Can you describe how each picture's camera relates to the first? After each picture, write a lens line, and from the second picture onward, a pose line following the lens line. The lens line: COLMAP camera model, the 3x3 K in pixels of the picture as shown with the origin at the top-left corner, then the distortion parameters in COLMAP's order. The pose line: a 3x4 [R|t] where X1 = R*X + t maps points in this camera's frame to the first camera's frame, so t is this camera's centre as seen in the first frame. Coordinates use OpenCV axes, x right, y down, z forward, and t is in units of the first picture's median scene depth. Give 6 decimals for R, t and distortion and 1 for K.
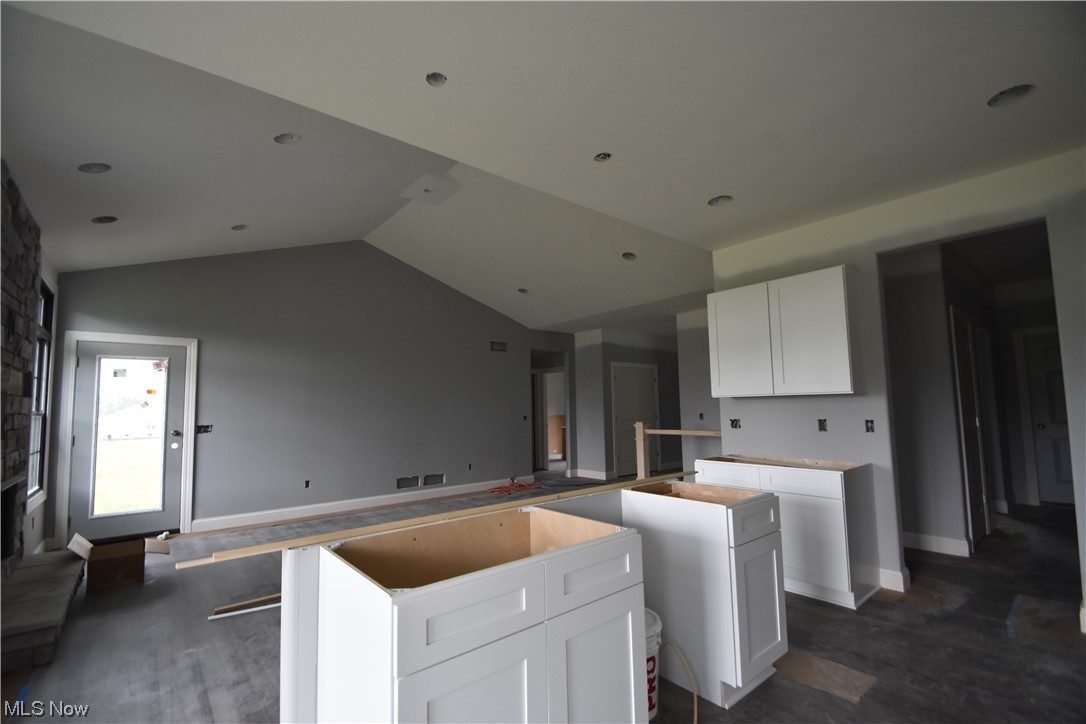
lens RADIAL K [[476.2, 0, 538.1], [0, 476.2, 368.9], [0, 0, 1]] dist [0.017654, -0.017558]
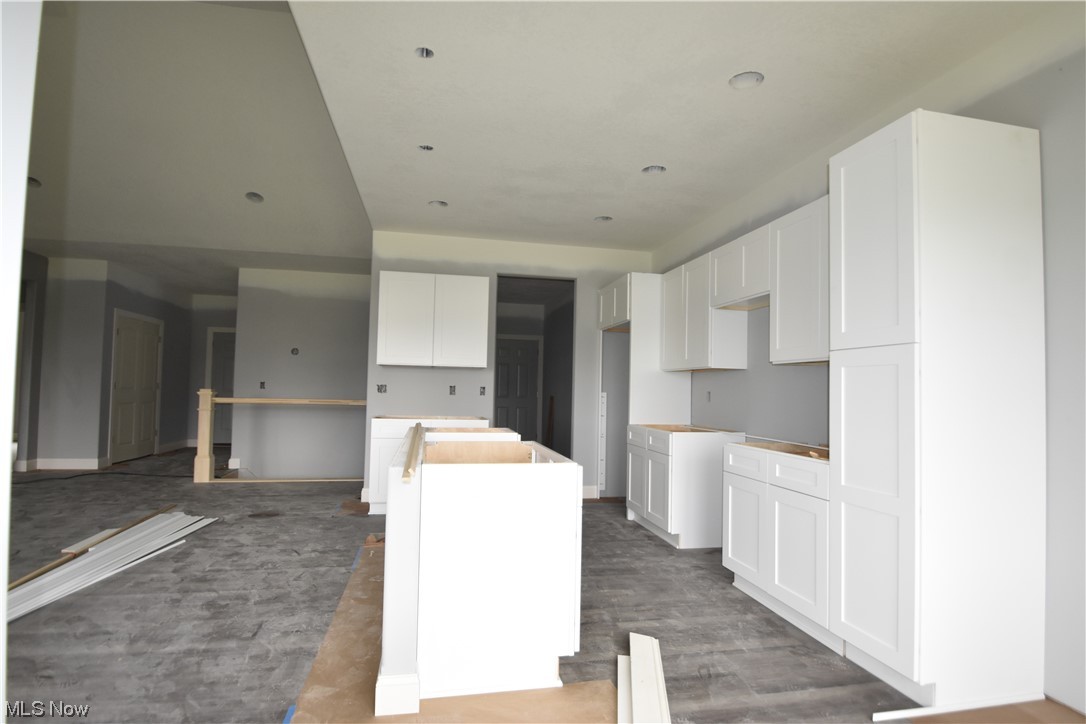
lens RADIAL K [[545.2, 0, 543.2], [0, 545.2, 368.3], [0, 0, 1]] dist [-0.000138, -0.019083]
pose [[0.469420, 0.062490, 0.880761, -0.574989], [-0.101719, 0.994679, -0.016360, 0.050537], [-0.877096, -0.081911, 0.473278, 0.056010]]
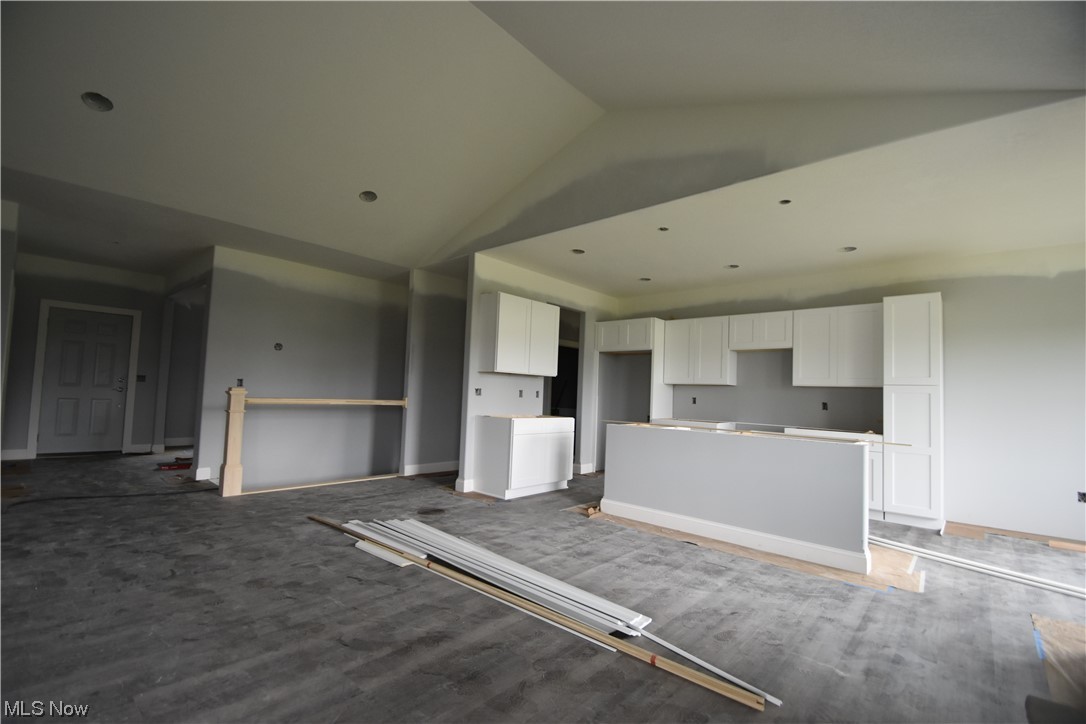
lens RADIAL K [[476.2, 0, 538.1], [0, 476.2, 368.9], [0, 0, 1]] dist [0.017654, -0.017558]
pose [[-0.141927, 0.066188, 0.987662, -0.937385], [-0.116235, 0.989745, -0.083031, 0.147925], [-0.983029, -0.126585, -0.132778, 1.062754]]
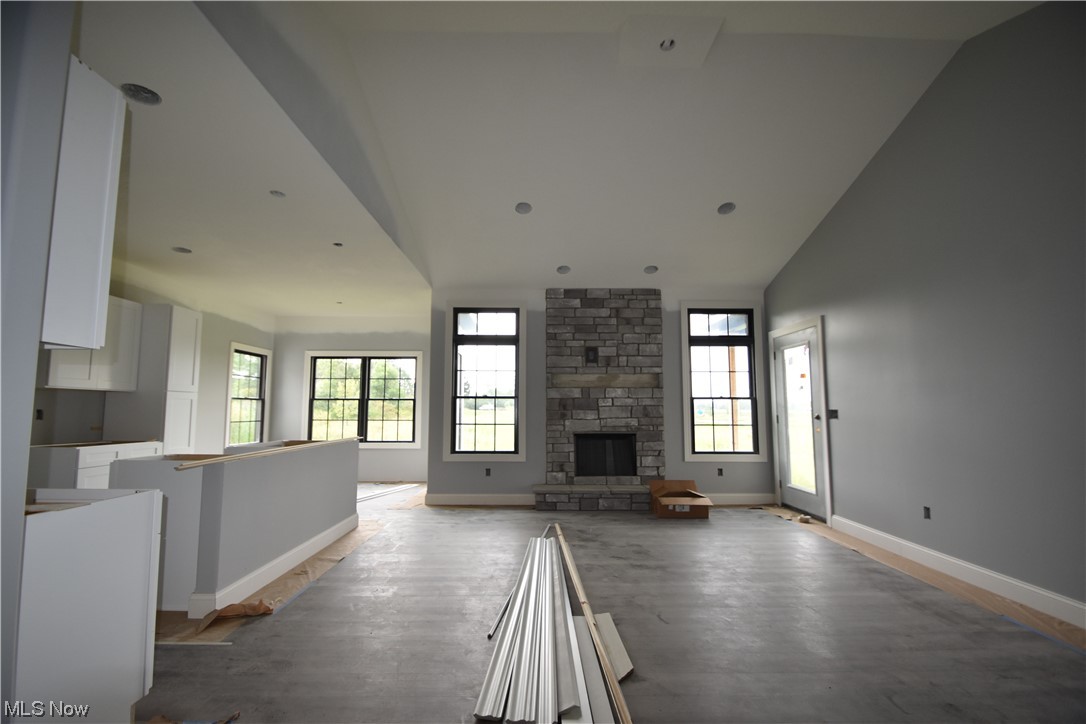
lens RADIAL K [[476.2, 0, 538.1], [0, 476.2, 368.9], [0, 0, 1]] dist [0.017654, -0.017558]
pose [[-0.633179, -0.049255, -0.772437, 0.438955], [0.073492, 0.989638, -0.123348, 0.149613], [0.770509, -0.134869, -0.622998, 1.517485]]
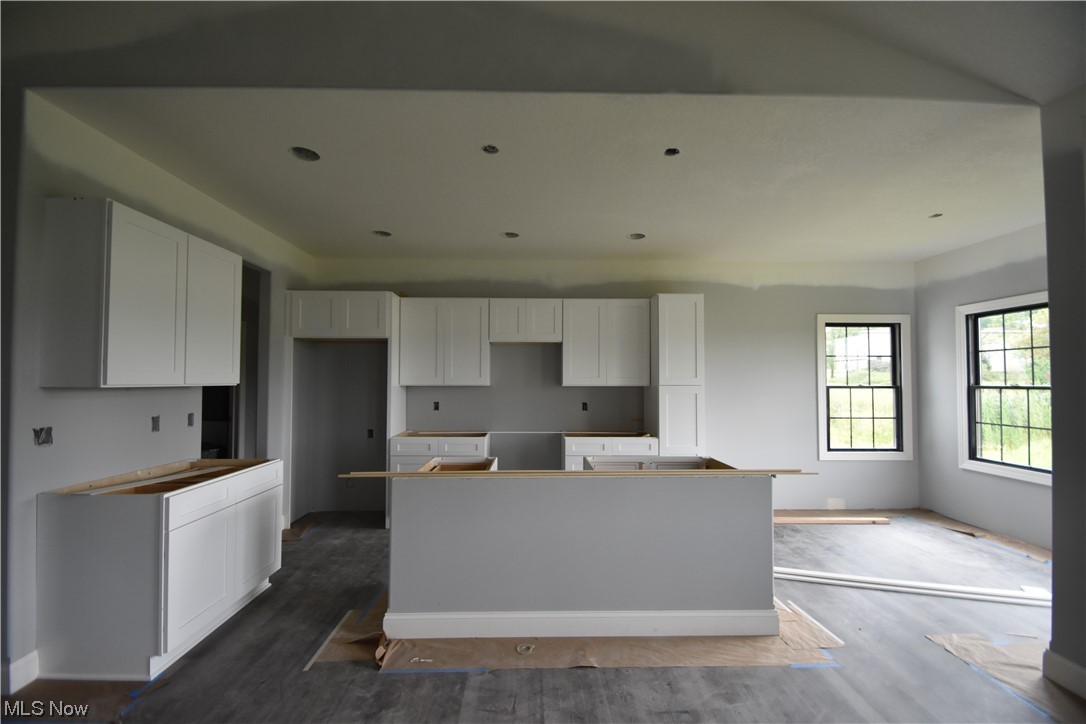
lens RADIAL K [[476.2, 0, 538.1], [0, 476.2, 368.9], [0, 0, 1]] dist [0.017654, -0.017558]
pose [[-0.784472, 0.033225, 0.619274, -0.368754], [-0.037351, 0.994220, -0.100656, 0.075597], [-0.619039, -0.102093, -0.778696, 1.123239]]
